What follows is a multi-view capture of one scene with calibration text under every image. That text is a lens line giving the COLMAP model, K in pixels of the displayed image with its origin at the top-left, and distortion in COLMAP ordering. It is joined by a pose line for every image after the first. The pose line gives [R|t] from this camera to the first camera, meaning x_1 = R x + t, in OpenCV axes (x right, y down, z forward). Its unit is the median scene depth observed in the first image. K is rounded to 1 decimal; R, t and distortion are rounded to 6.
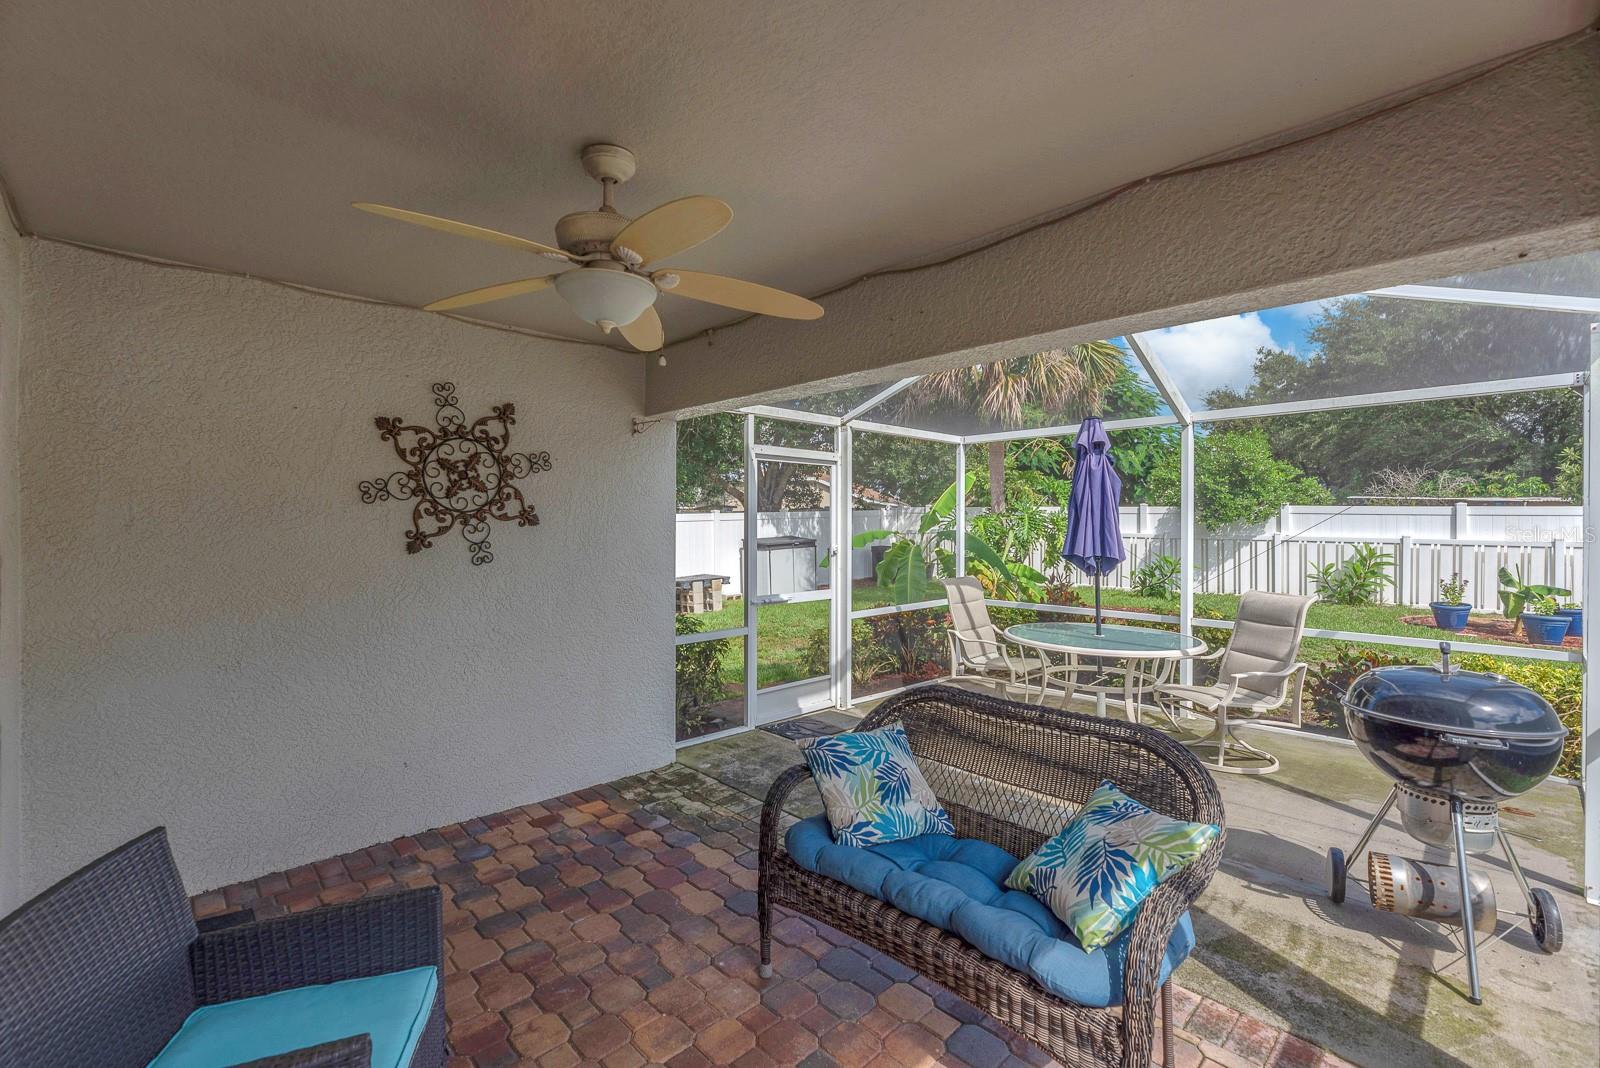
lens RADIAL K [[675.2, 0, 800.0], [0, 675.2, 534.0], [0, 0, 1]] dist [-0.001632, -0.000137]
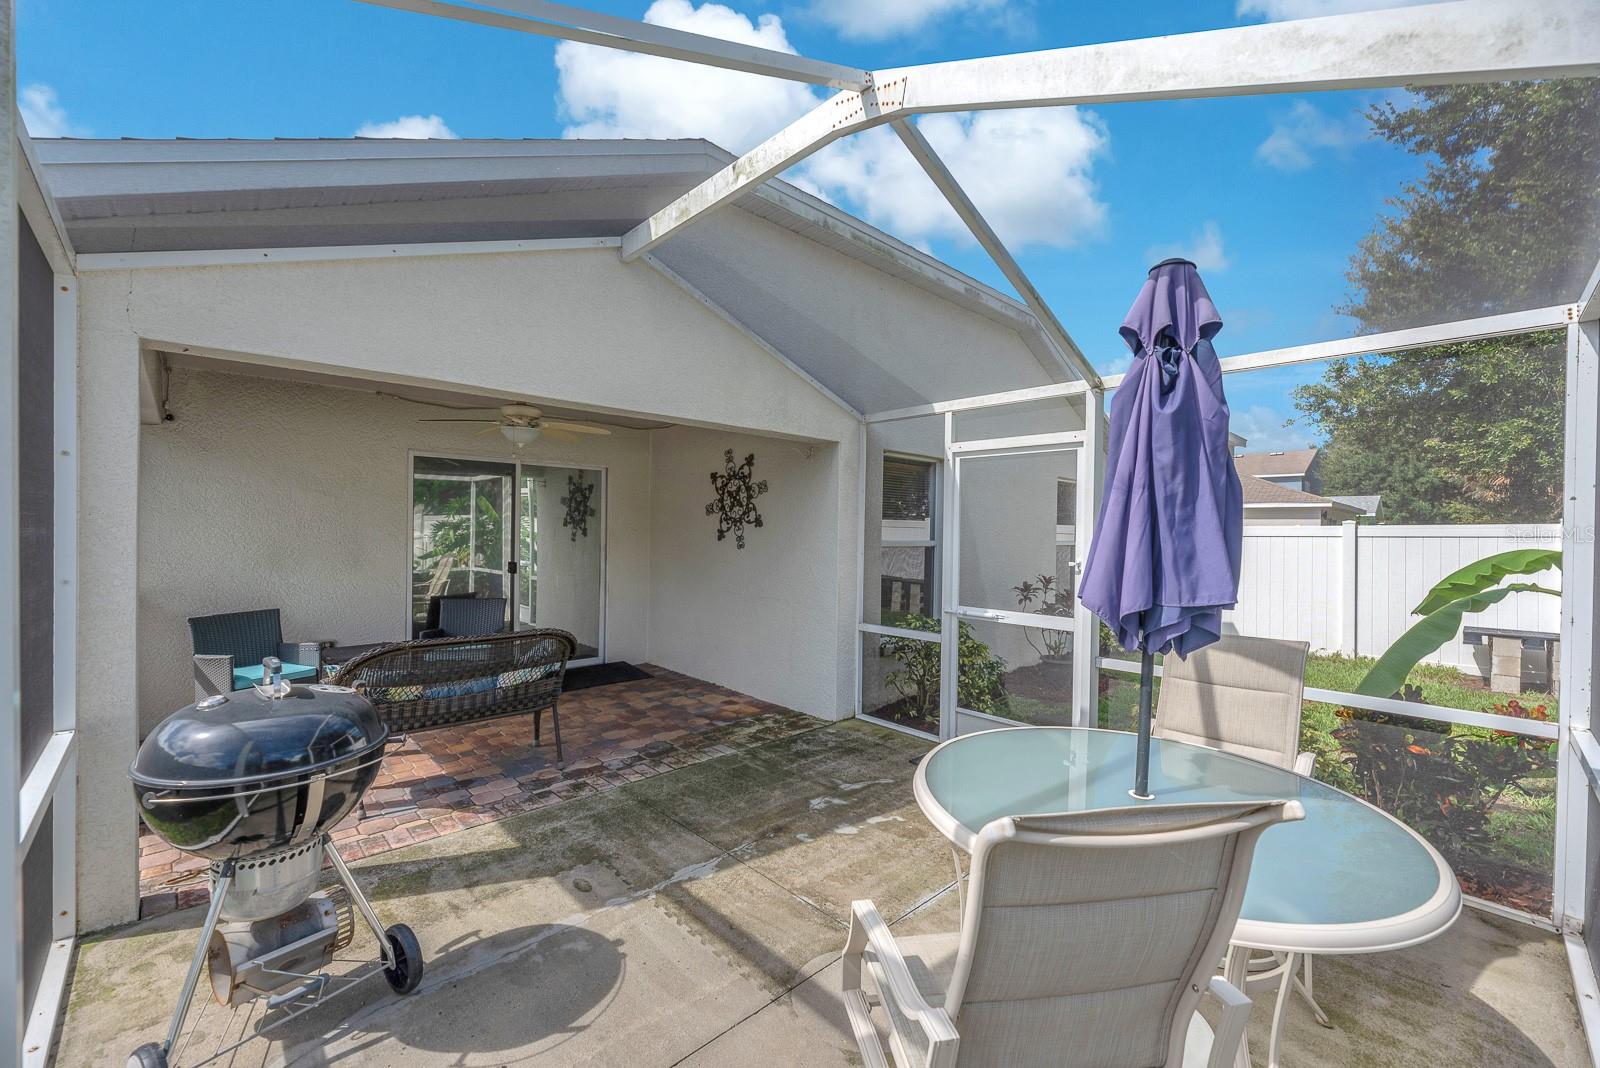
lens RADIAL K [[656.2, 0, 800.0], [0, 656.2, 534.0], [0, 0, 1]] dist [0.000076, 0.000037]
pose [[0.001003, 0.011710, -0.999931, 1.228646], [-0.024997, 0.999619, 0.011681, -0.016744], [0.999687, 0.024984, 0.001295, 1.141228]]
